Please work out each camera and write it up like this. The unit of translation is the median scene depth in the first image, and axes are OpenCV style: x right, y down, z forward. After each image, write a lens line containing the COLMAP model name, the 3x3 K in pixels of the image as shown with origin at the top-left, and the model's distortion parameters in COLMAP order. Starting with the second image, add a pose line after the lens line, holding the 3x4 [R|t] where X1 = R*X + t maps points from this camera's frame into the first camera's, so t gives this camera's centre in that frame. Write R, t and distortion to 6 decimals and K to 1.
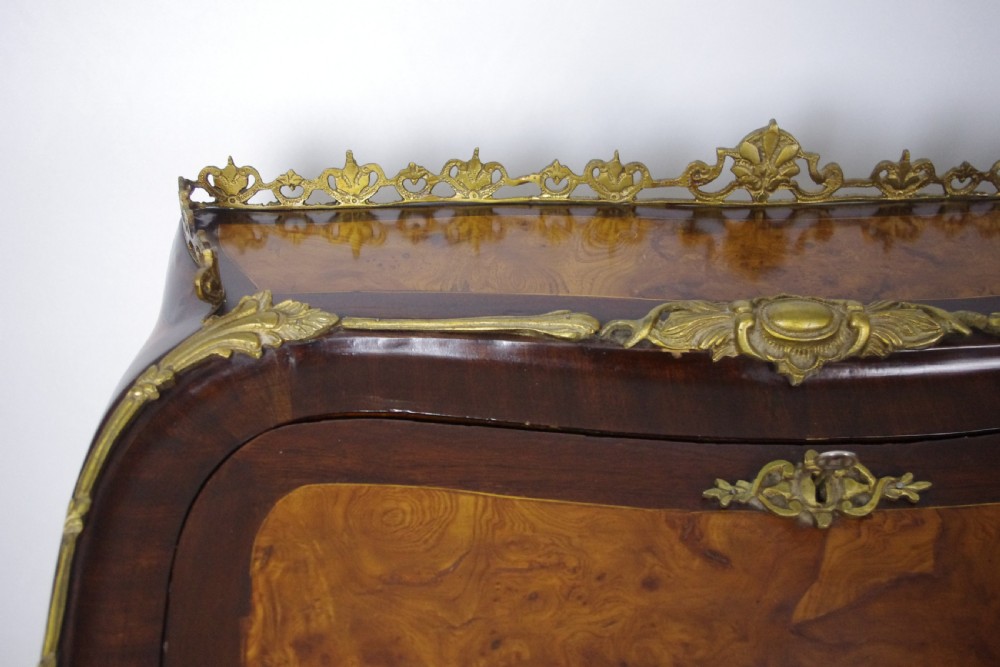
lens RADIAL K [[1208.8, 0, 502.8], [0, 1208.8, 334.2], [0, 0, 1]] dist [-0.043489, 0.007757]
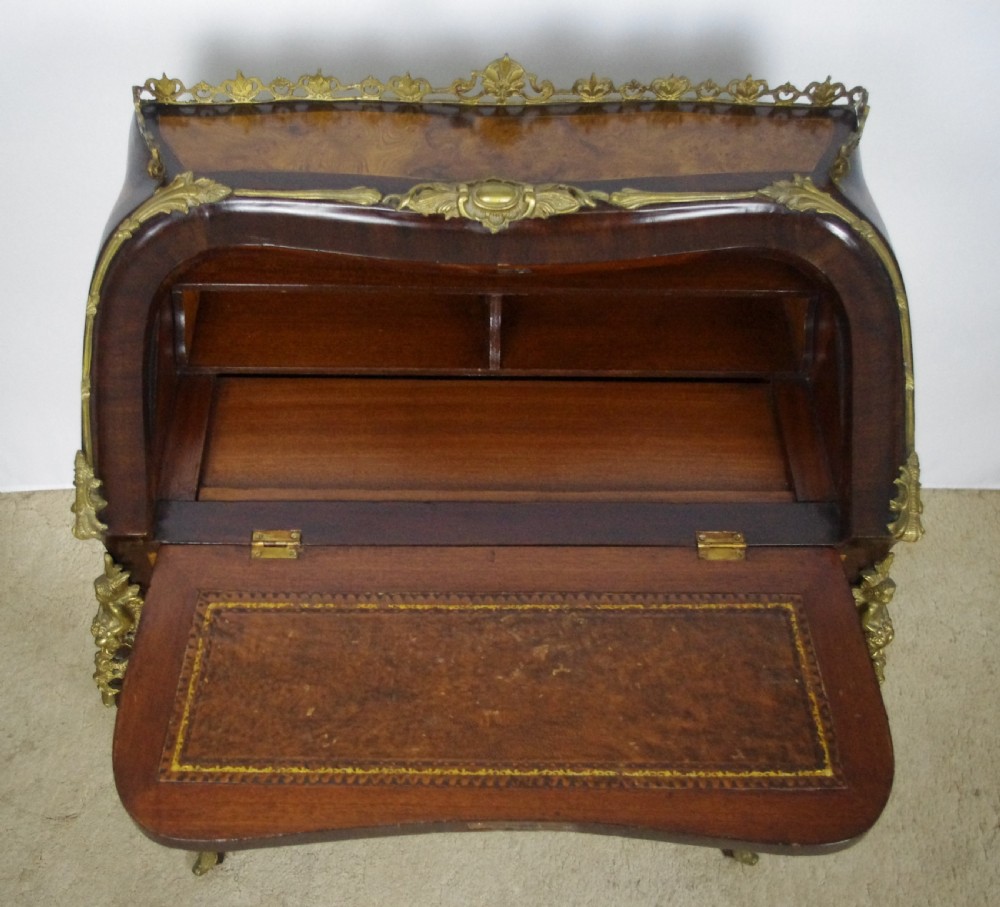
lens RADIAL K [[1291.1, 0, 439.5], [0, 1291.1, 452.7], [0, 0, 1]] dist [-0.048363, 0.079902]
pose [[0.999668, 0.018650, -0.017782, 0.201936], [-0.012079, 0.948701, 0.315944, -0.243354], [0.022762, -0.315625, 0.948611, -0.865035]]
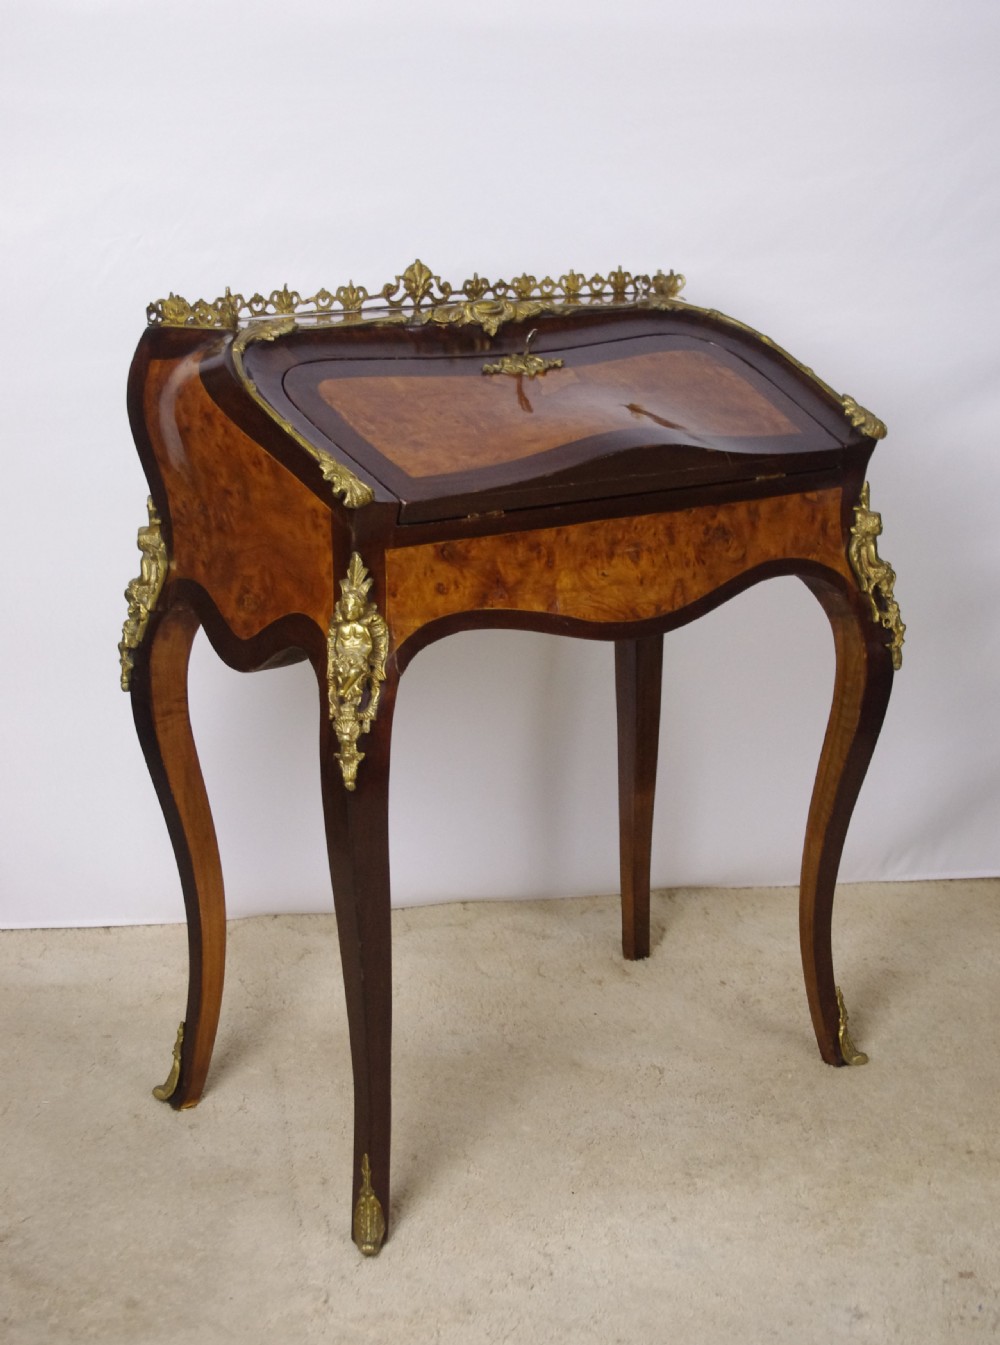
lens RADIAL K [[2173.6, 0, 499.2], [0, 2173.6, 646.4], [0, 0, 1]] dist [0.006924, -0.087175]
pose [[0.807142, -0.144701, 0.572350, -2.026897], [0.332584, 0.912462, -0.238330, 1.460109], [-0.487761, 0.382720, 0.784611, -1.815098]]
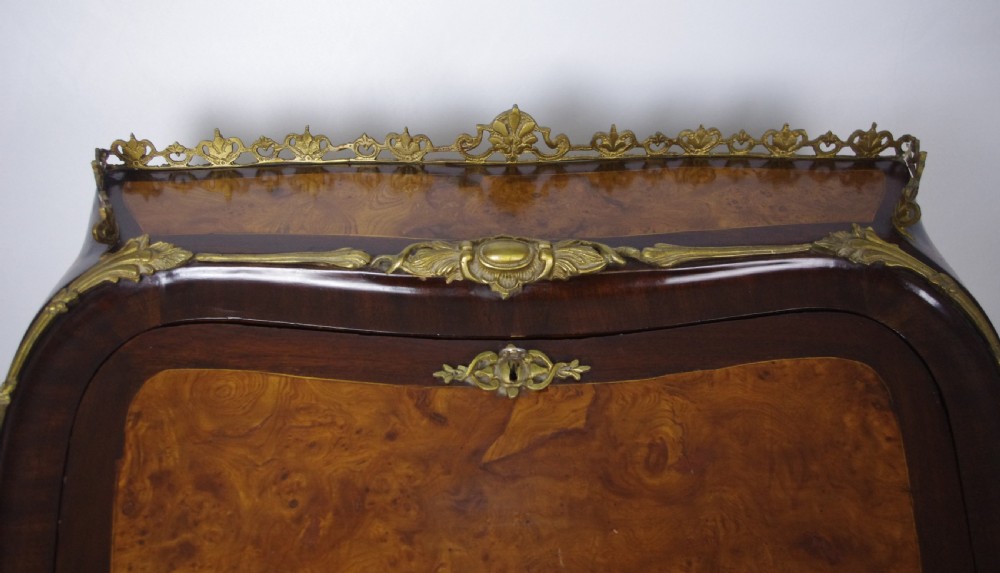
lens RADIAL K [[1042.1, 0, 501.1], [0, 1042.1, 243.9], [0, 0, 1]] dist [-0.030239, 0.018553]
pose [[0.999981, -0.005937, -0.001855, 0.238970], [0.006010, 0.999077, 0.042521, -0.077281], [0.001601, -0.042532, 0.999094, -0.253243]]
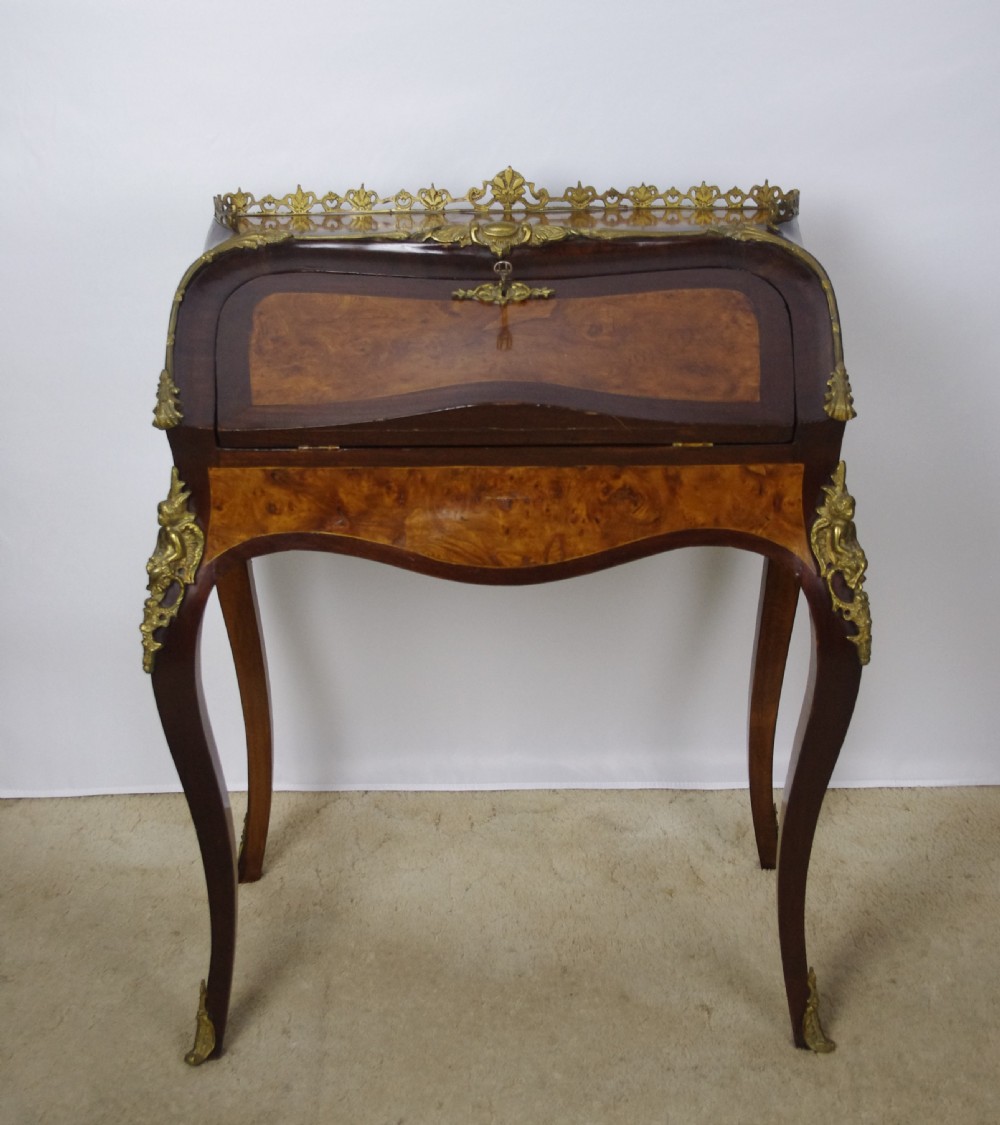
lens RADIAL K [[2086.8, 0, 485.8], [0, 2086.8, 486.2], [0, 0, 1]] dist [-0.022756, 0.051858]
pose [[0.999470, -0.007963, -0.031573, 0.331508], [-0.000346, 0.966990, -0.254816, 1.397544], [0.032560, 0.254692, 0.966474, -2.539666]]
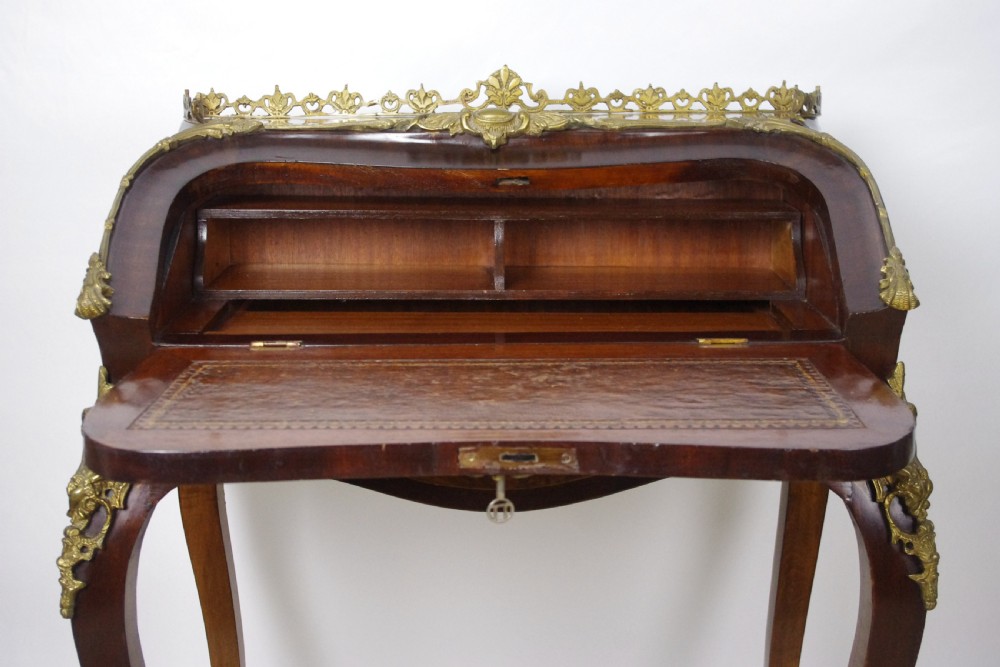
lens RADIAL K [[1520.6, 0, 502.1], [0, 1520.6, 332.1], [0, 0, 1]] dist [-0.008547, 0.018194]
pose [[0.999683, -0.008304, -0.023777, 0.310014], [-0.000941, 0.931116, -0.364722, 1.206261], [0.025168, 0.364629, 0.930813, -1.170532]]
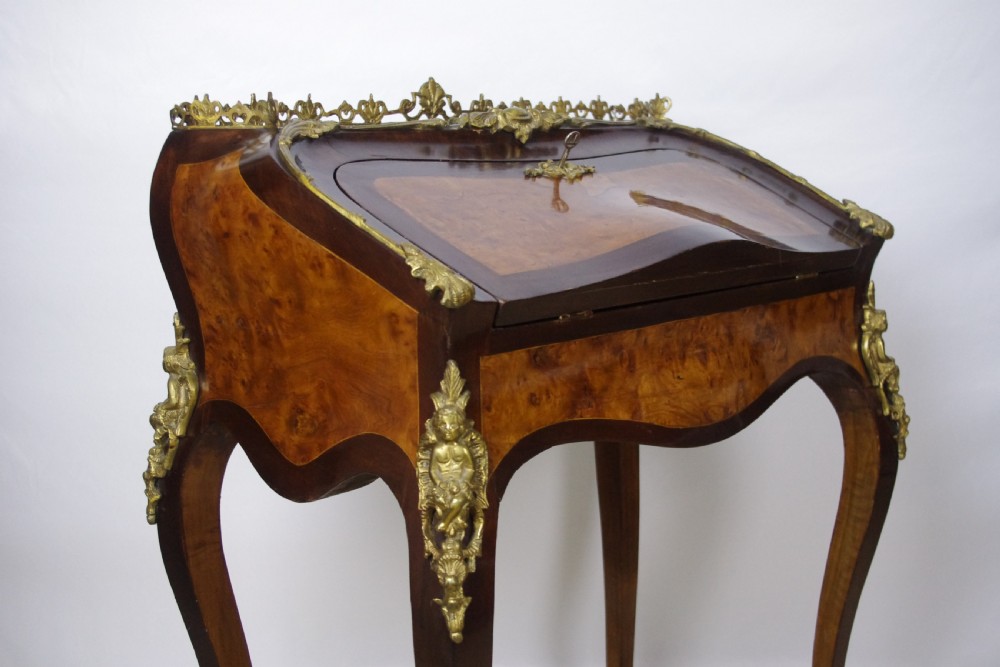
lens RADIAL K [[1320.0, 0, 511.0], [0, 1320.0, 334.9], [0, 0, 1]] dist [-0.009416, -0.011217]
pose [[0.703081, -0.127473, 0.699592, -1.436131], [0.405761, 0.879839, -0.247469, 0.899484], [-0.583983, 0.457857, 0.670321, -0.390131]]
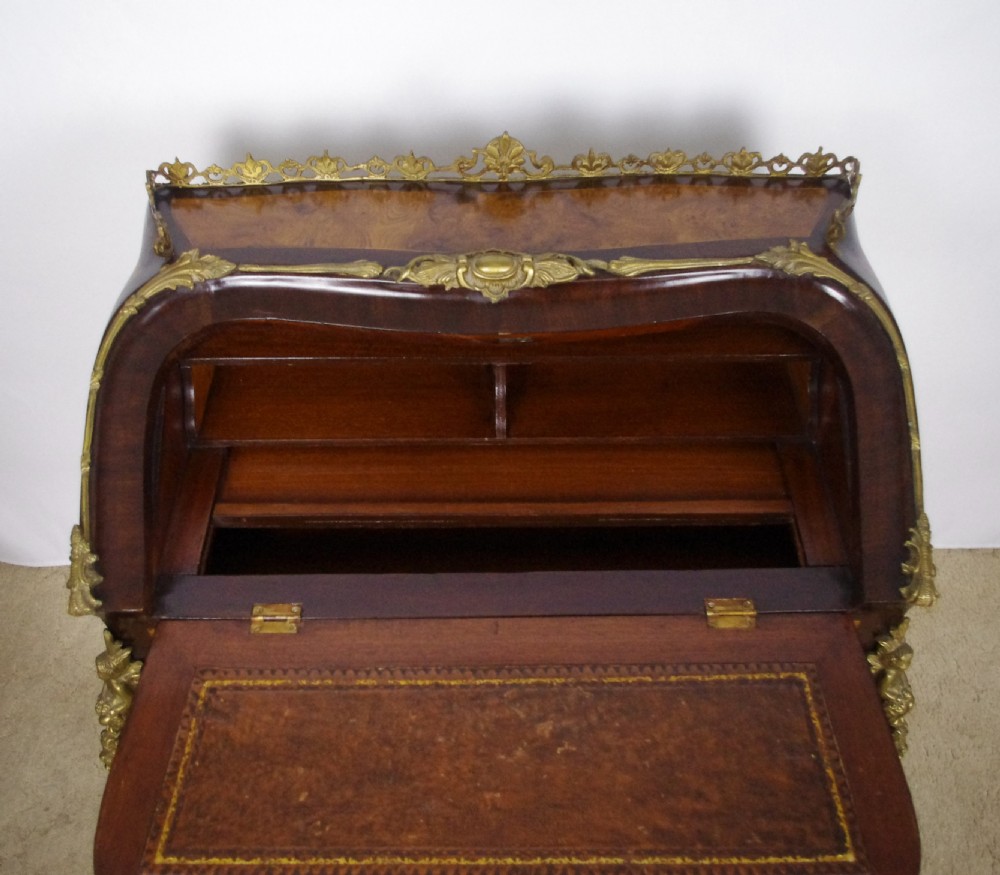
lens RADIAL K [[1153.9, 0, 487.1], [0, 1153.9, 390.3], [0, 0, 1]] dist [-0.057525, 0.082921]
pose [[0.999476, -0.000792, -0.032352, 0.284705], [0.007456, 0.978444, 0.206377, -0.179447], [0.031491, -0.206510, 0.977938, -0.669370]]
